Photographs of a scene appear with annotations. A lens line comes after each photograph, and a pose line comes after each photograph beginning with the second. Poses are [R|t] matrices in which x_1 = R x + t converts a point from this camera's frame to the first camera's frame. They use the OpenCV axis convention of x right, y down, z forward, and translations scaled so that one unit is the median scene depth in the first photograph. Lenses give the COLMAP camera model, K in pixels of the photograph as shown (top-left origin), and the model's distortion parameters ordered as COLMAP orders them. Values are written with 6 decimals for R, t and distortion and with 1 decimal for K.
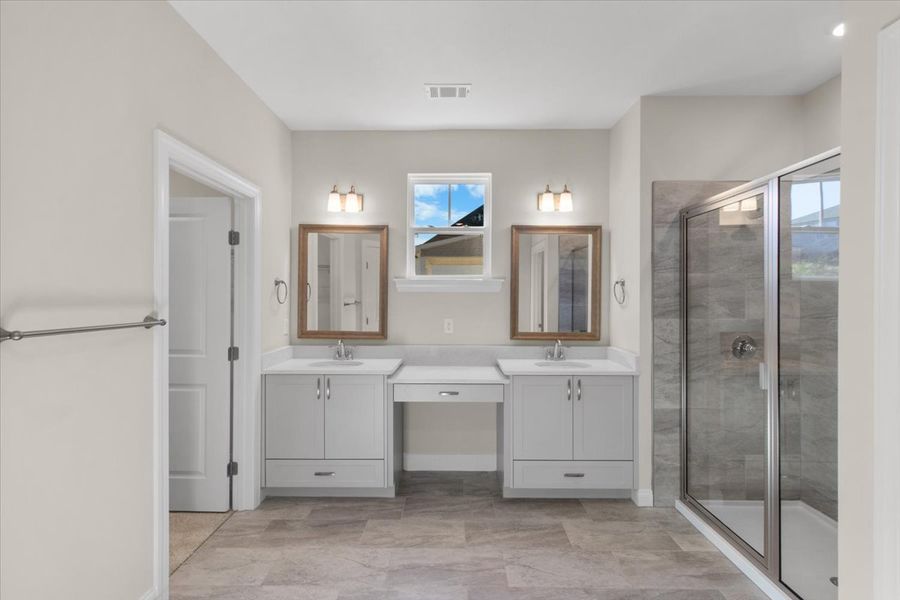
lens RADIAL K [[420.4, 0, 449.3], [0, 420.4, 300.2], [0, 0, 1]] dist [0.015085, 0.000797]
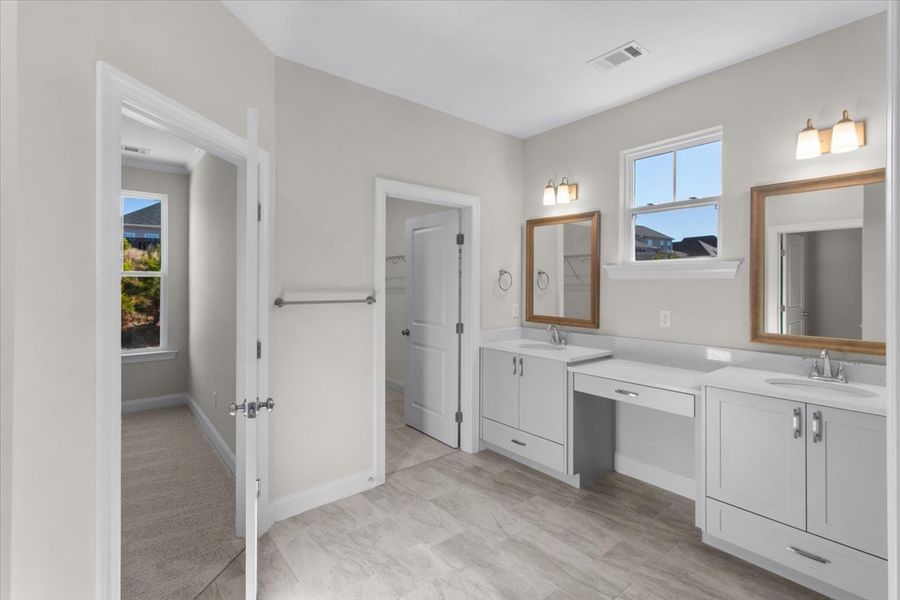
lens RADIAL K [[420.4, 0, 451.3], [0, 420.4, 286.3], [0, 0, 1]] dist [0.015085, 0.000797]
pose [[0.643509, 0.002186, -0.765435, 0.451990], [-0.007635, 0.999965, -0.003562, 0.002507], [0.765400, 0.008136, 0.643503, 0.143677]]
